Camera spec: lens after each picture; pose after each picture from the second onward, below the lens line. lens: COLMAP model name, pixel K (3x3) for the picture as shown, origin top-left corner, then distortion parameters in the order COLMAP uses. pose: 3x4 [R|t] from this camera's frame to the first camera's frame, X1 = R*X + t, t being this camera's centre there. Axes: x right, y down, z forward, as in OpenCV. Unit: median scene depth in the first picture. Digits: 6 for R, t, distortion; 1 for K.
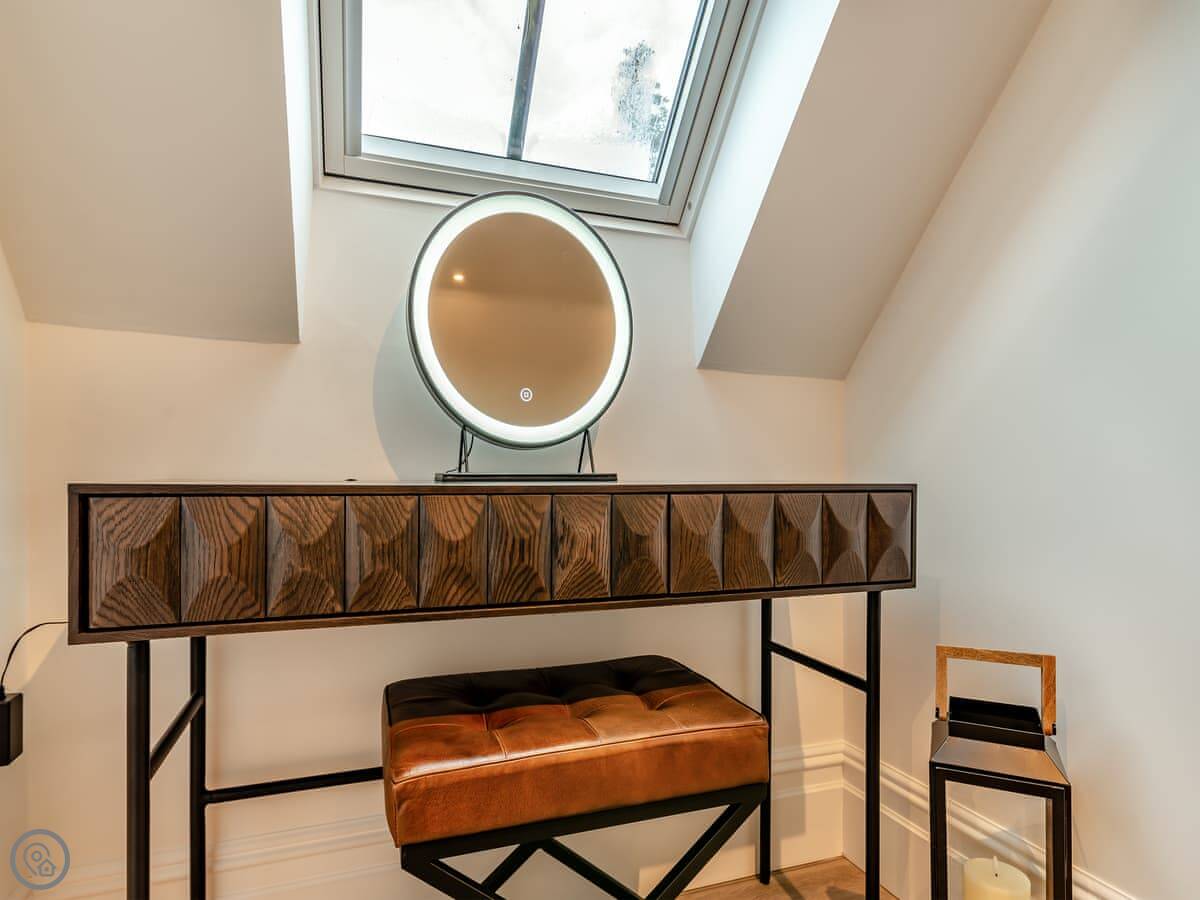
lens RADIAL K [[674.7, 0, 592.5], [0, 674.7, 453.6], [0, 0, 1]] dist [-0.009780, -0.001290]
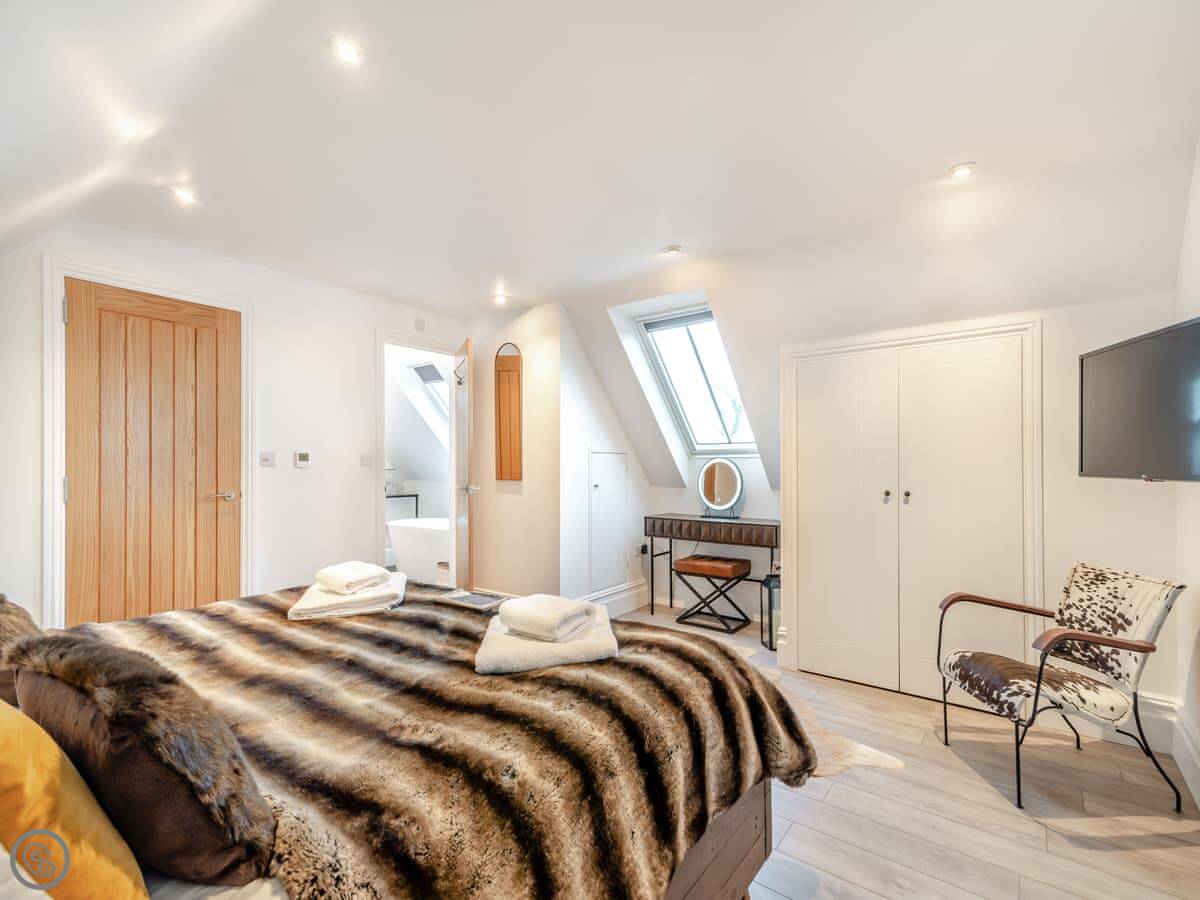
lens RADIAL K [[543.1, 0, 609.8], [0, 543.1, 459.1], [0, 0, 1]] dist [0.017956, -0.001489]
pose [[0.564265, -0.014455, -0.825467, 2.904848], [0.029906, 0.999548, 0.002940, -0.447769], [0.825052, -0.026346, 0.564443, -1.985646]]
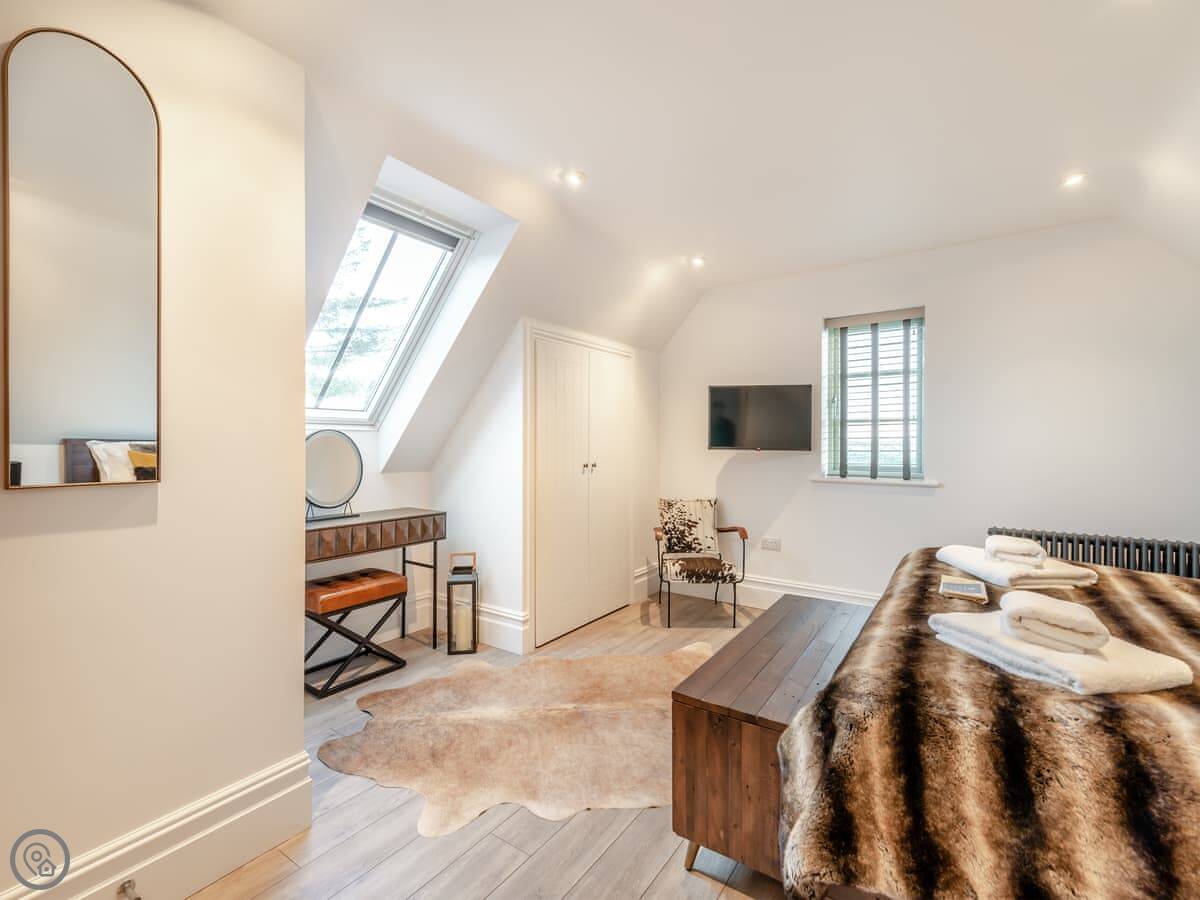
lens RADIAL K [[543.1, 0, 599.5], [0, 543.1, 449.8], [0, 0, 1]] dist [0.017956, -0.001489]
pose [[0.804367, -0.007398, 0.594087, -0.663854], [-0.019459, 0.999058, 0.038788, -0.454858], [-0.593814, -0.042760, 0.803465, -2.021020]]
